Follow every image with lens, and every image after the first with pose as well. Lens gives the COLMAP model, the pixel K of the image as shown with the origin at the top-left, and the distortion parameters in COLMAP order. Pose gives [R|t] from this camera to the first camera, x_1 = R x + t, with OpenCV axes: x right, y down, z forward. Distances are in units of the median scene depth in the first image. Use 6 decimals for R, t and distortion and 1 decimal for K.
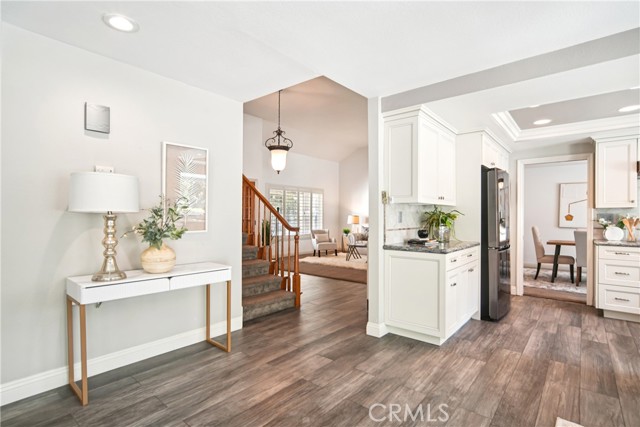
lens RADIAL K [[315.6, 0, 314.2], [0, 315.6, 216.4], [0, 0, 1]] dist [-0.009868, 0.006317]
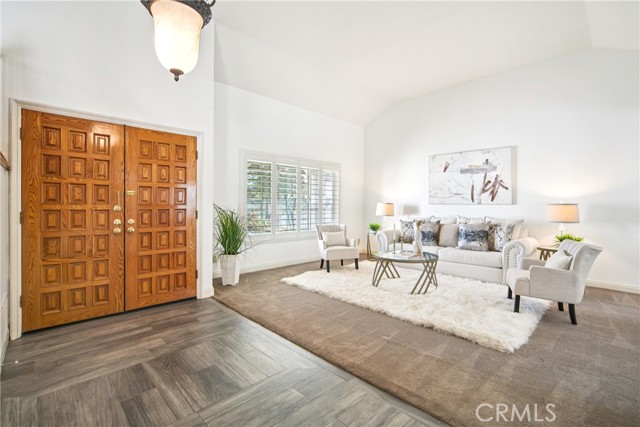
lens RADIAL K [[293.2, 0, 320.7], [0, 293.2, 207.8], [0, 0, 1]] dist [-0.020206, 0.008039]
pose [[0.996559, 0.004853, -0.082742, 0.045718], [-0.004149, 0.999954, 0.008673, 0.003275], [0.082780, -0.008300, 0.996533, 0.426841]]
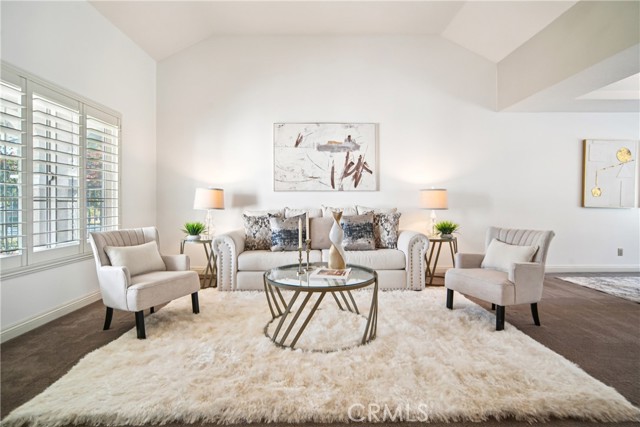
lens RADIAL K [[315.6, 0, 316.5], [0, 315.6, 202.4], [0, 0, 1]] dist [-0.009868, 0.006317]
pose [[0.748217, -0.003300, 0.663446, -0.044854], [0.004214, 0.999991, 0.000222, 0.017210], [-0.663441, 0.002630, 0.748224, 0.674058]]
